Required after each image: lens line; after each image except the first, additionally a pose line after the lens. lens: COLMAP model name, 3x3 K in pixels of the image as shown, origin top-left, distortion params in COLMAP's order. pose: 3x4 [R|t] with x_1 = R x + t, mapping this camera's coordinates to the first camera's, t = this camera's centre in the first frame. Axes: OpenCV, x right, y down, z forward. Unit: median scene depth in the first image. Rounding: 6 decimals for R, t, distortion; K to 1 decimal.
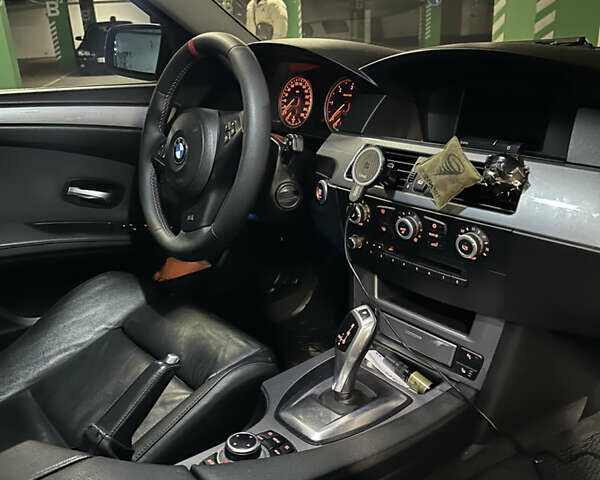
lens RADIAL K [[561.7, 0, 300.0], [0, 561.7, 240.0], [0, 0, 1]] dist [0.123139, -0.203464]
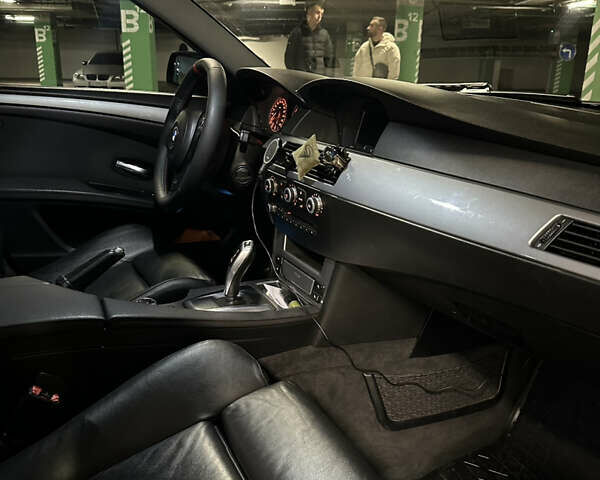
lens RADIAL K [[561.7, 0, 300.0], [0, 561.7, 240.0], [0, 0, 1]] dist [0.123139, -0.203464]
pose [[0.972407, 0.129040, -0.194355, 0.443222], [-0.140879, 0.988847, -0.048318, 0.139764], [0.185952, 0.074366, 0.979741, -0.369378]]
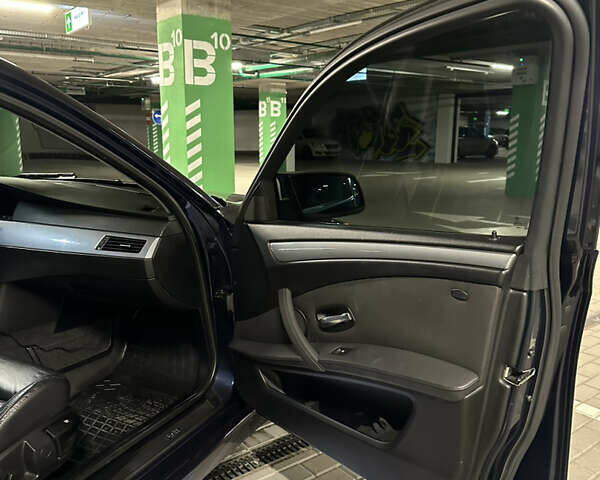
lens RADIAL K [[561.7, 0, 300.0], [0, 561.7, 240.0], [0, 0, 1]] dist [0.123139, -0.203464]
pose [[0.911683, -0.029182, 0.409856, 0.444225], [0.101848, 0.982396, -0.156602, 0.396509], [-0.398071, 0.184514, 0.898607, -1.503680]]
